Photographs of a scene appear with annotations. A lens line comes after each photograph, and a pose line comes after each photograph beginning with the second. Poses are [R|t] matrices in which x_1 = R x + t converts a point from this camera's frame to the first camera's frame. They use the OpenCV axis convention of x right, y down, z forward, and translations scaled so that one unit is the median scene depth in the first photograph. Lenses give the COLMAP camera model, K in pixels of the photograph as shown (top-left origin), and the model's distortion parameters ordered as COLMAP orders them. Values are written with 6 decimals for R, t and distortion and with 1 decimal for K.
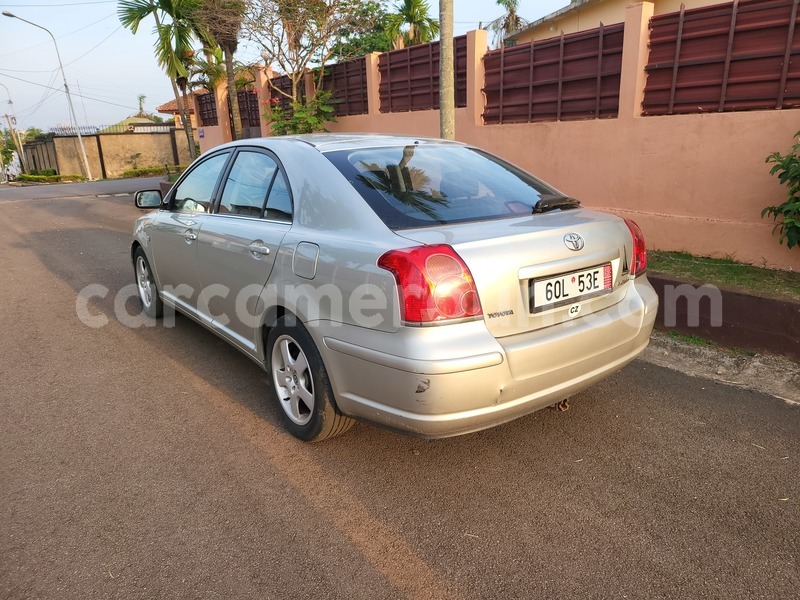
lens RADIAL K [[547.2, 0, 402.4], [0, 547.2, 299.4], [0, 0, 1]] dist [0.020127, -0.041223]
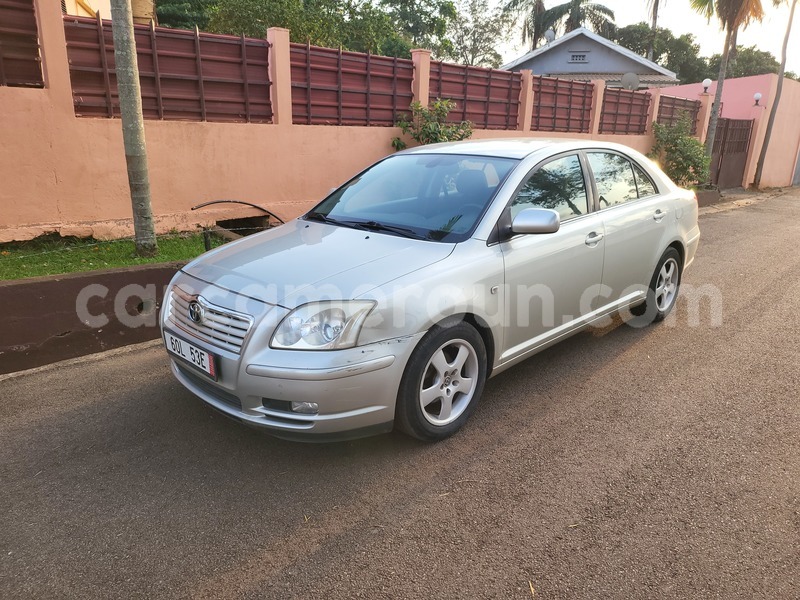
lens RADIAL K [[547.2, 0, 399.8], [0, 547.2, 298.4], [0, 0, 1]] dist [0.020127, -0.041223]
pose [[-0.090136, -0.260051, 0.961379, -0.739749], [0.261457, 0.925271, 0.274797, -0.212459], [-0.960997, 0.276128, -0.015408, 0.768857]]
